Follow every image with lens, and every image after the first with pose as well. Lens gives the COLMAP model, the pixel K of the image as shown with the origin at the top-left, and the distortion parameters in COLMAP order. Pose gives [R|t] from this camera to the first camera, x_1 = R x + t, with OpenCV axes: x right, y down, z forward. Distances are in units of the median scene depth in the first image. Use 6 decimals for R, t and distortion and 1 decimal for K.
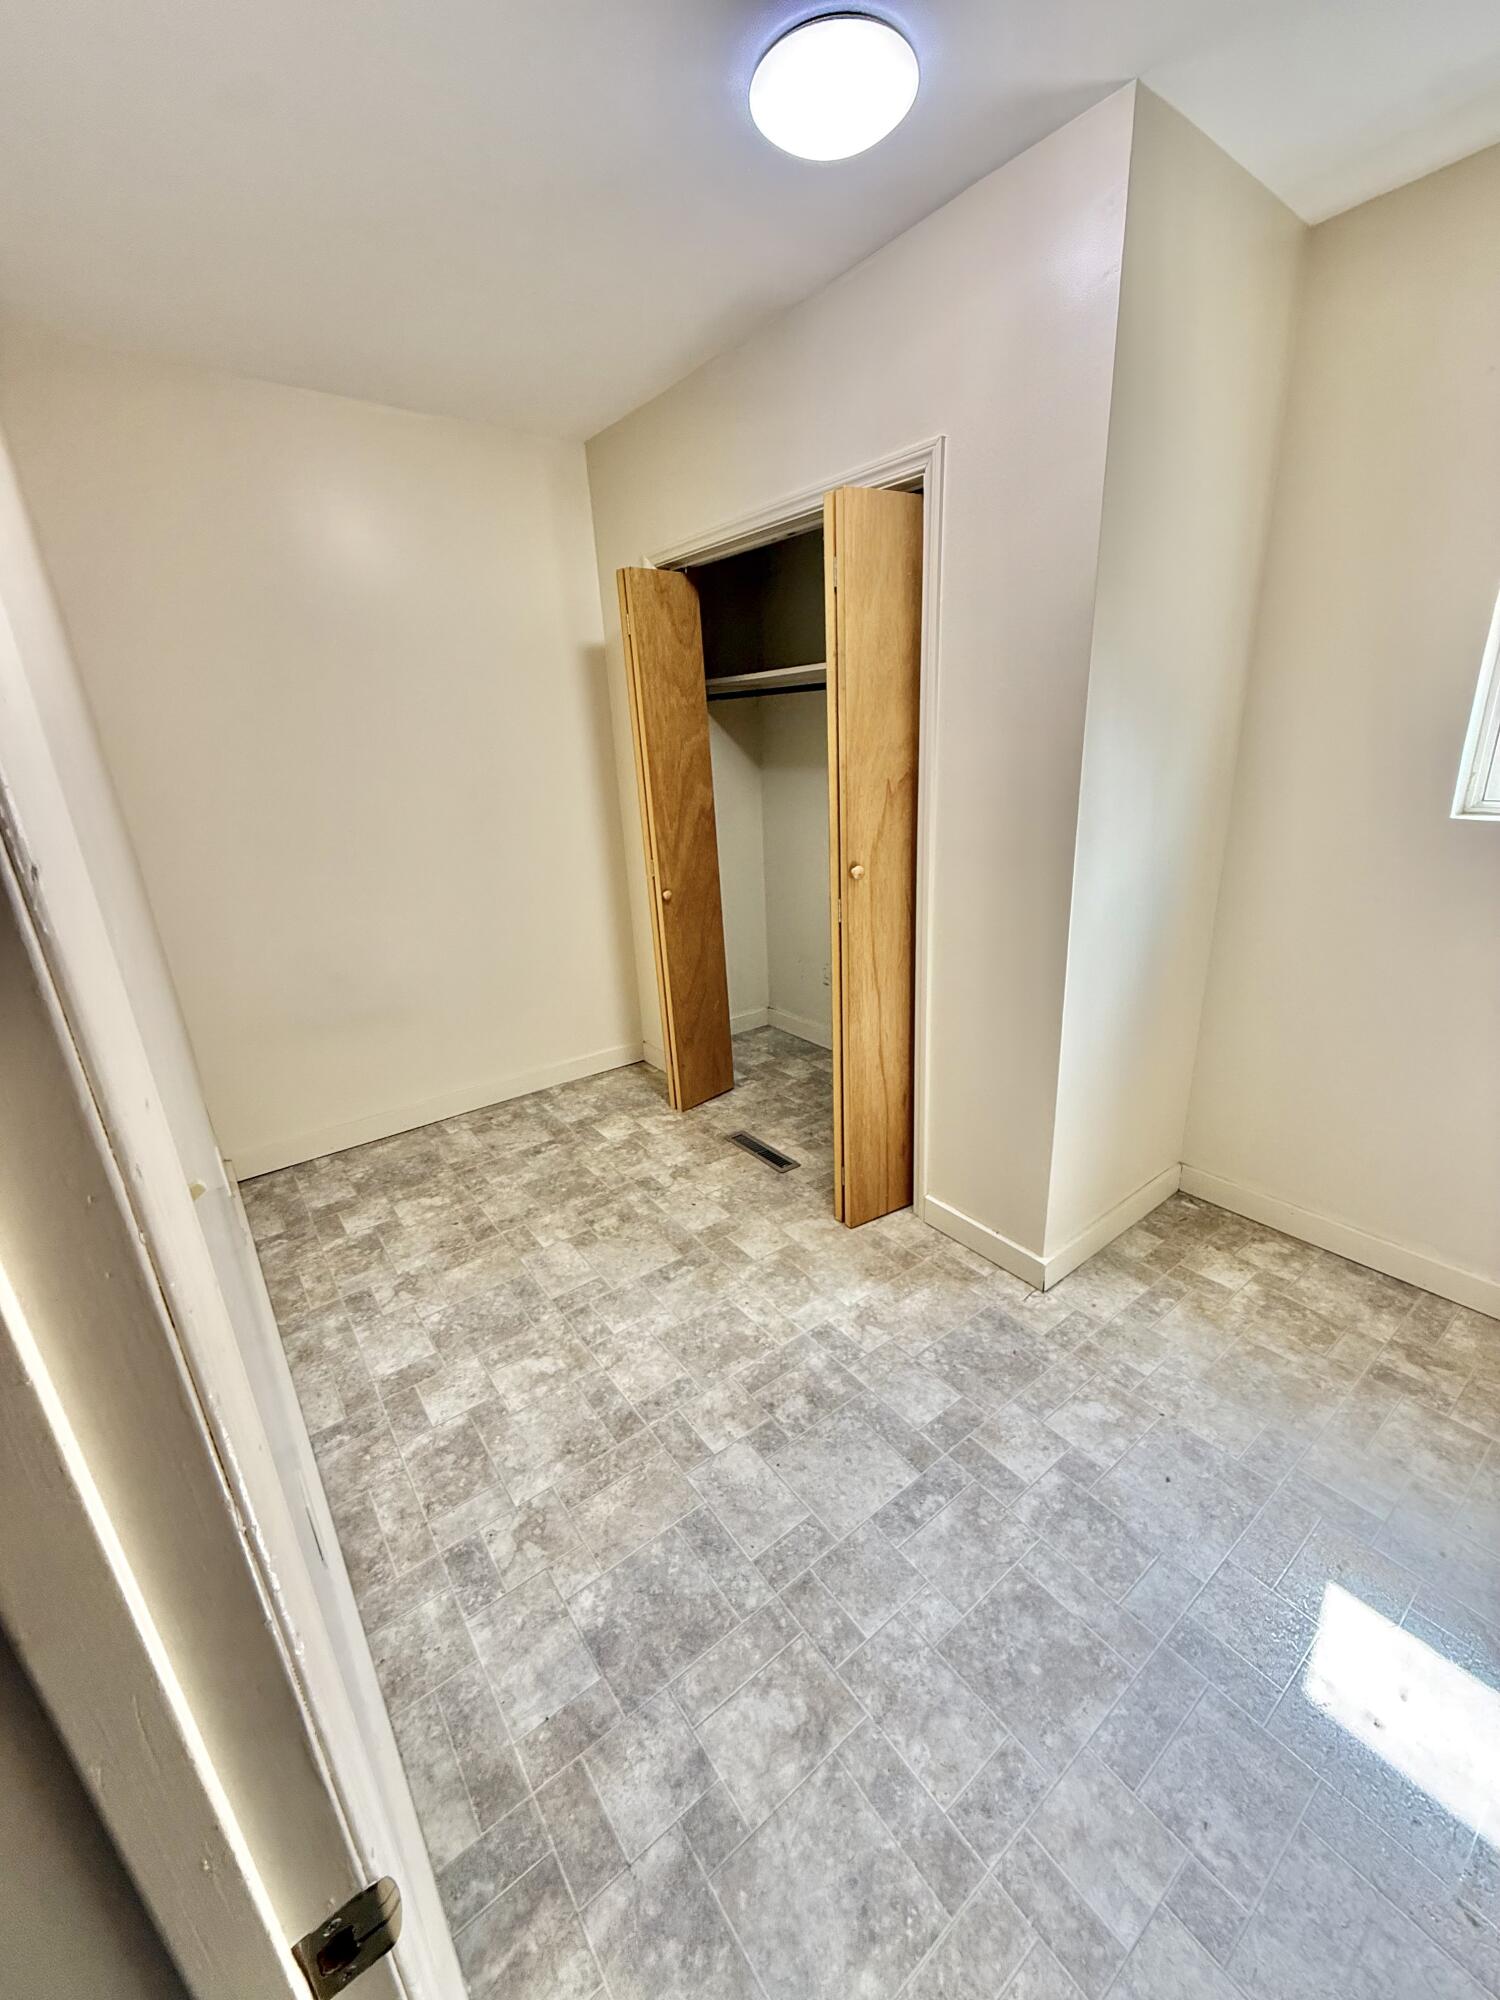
lens RADIAL K [[796.5, 0, 750.7], [0, 796.5, 991.3], [0, 0, 1]] dist [-0.000971, 0.000200]
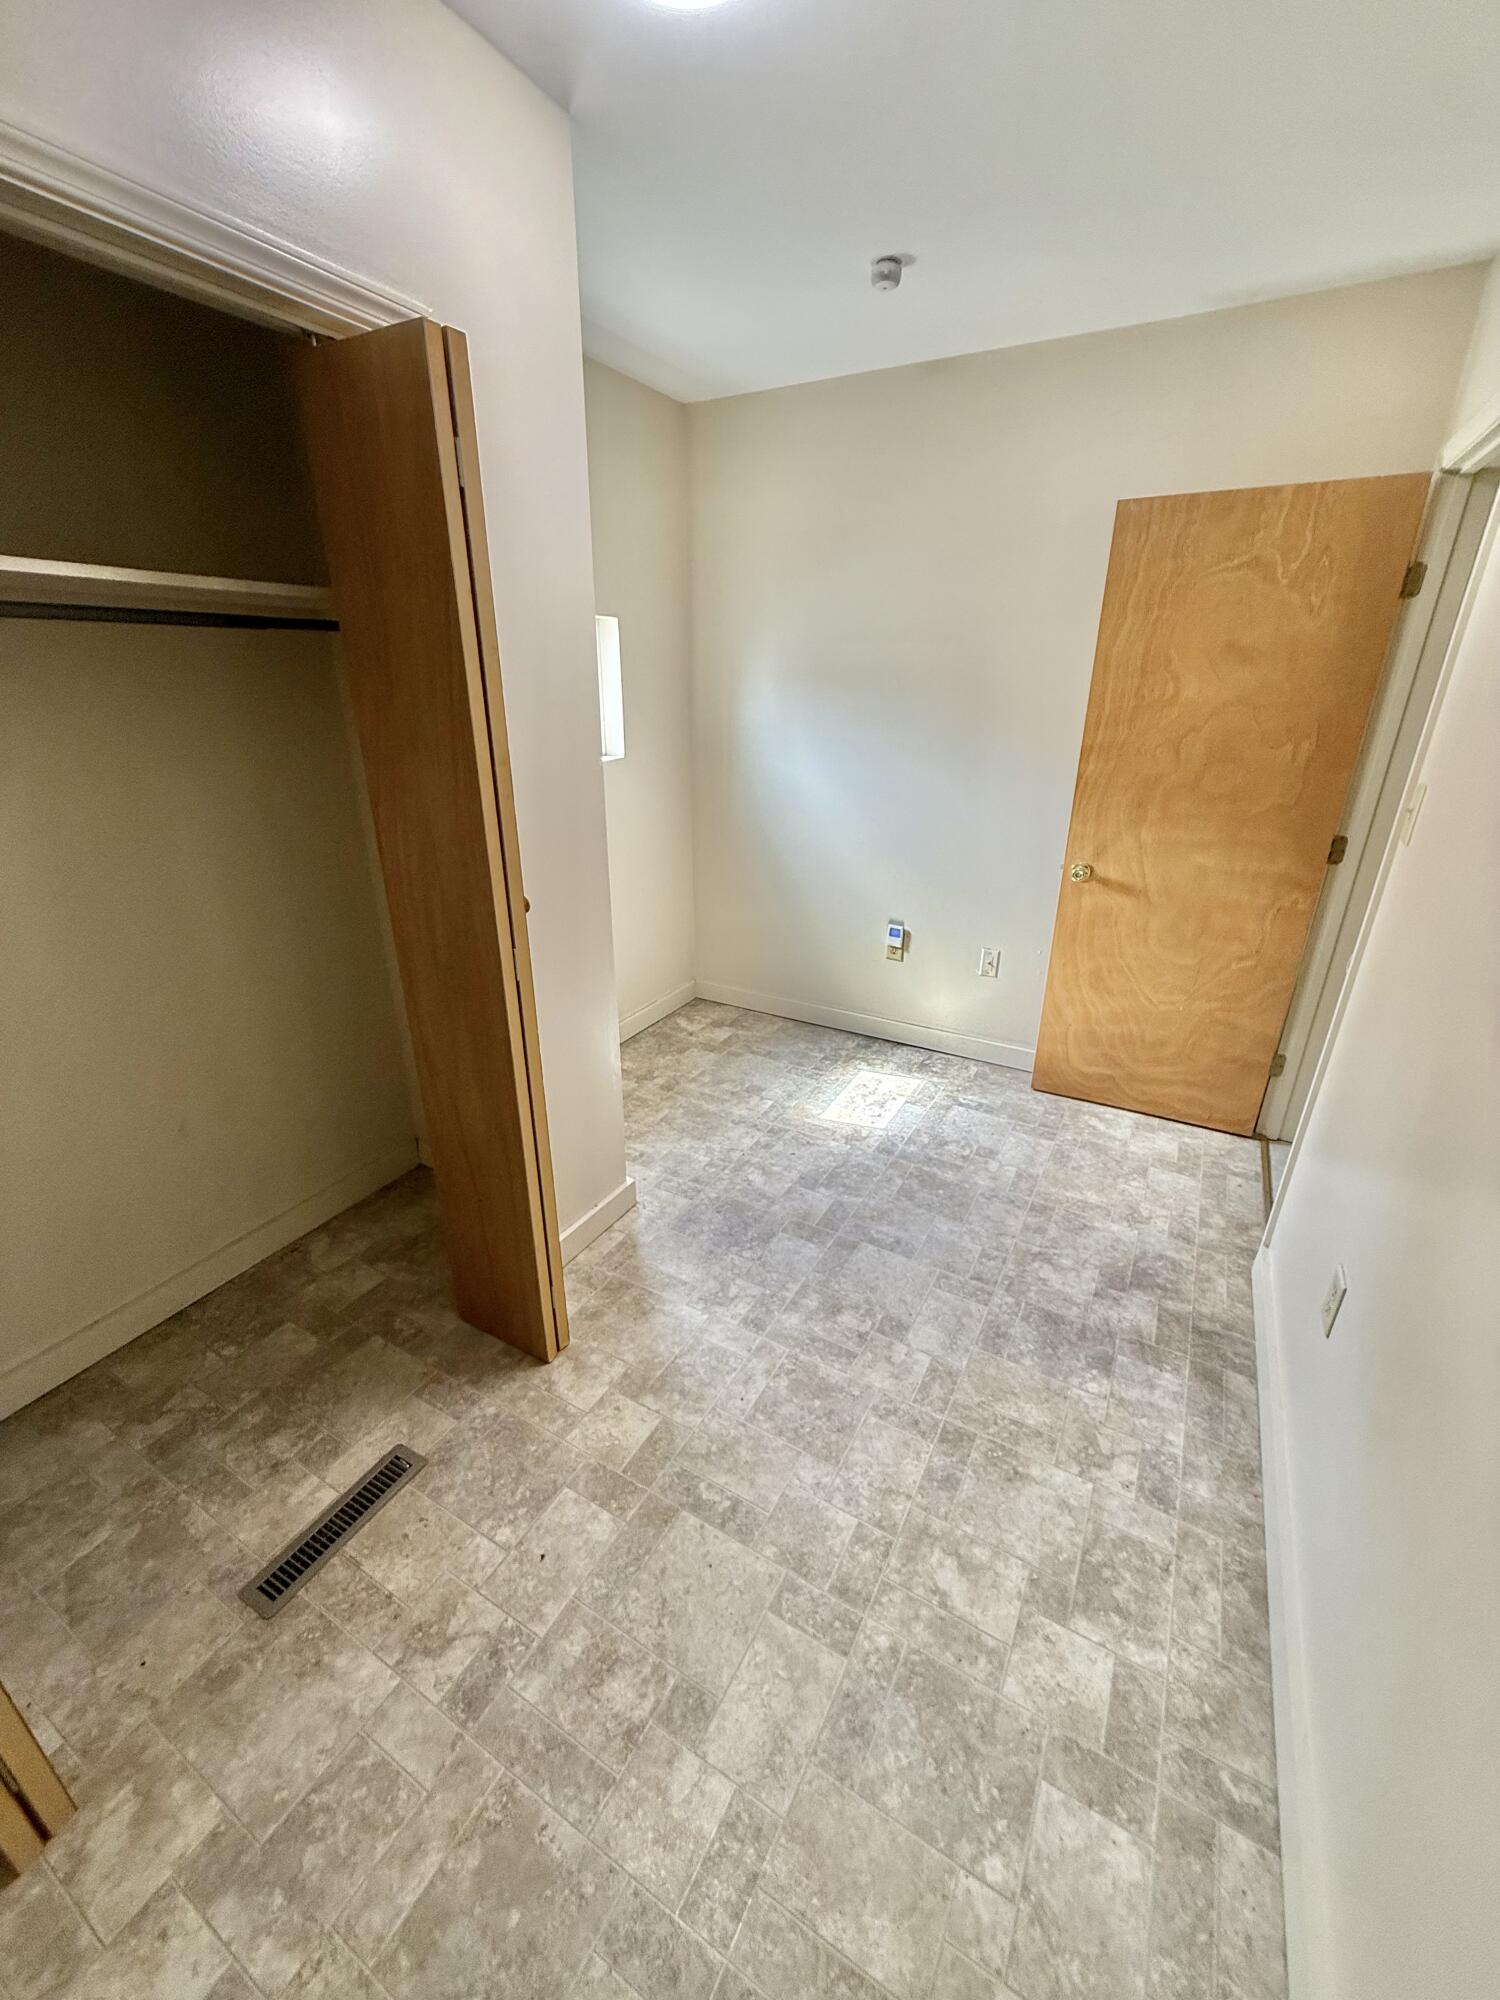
lens RADIAL K [[774.6, 0, 704.9], [0, 774.6, 992.5], [0, 0, 1]] dist [-0.000811, -0.000137]
pose [[-0.359826, -0.313311, 0.878841, -0.696905], [0.302229, 0.852006, 0.427486, -0.419467], [-0.882713, 0.419432, -0.211883, 1.213887]]
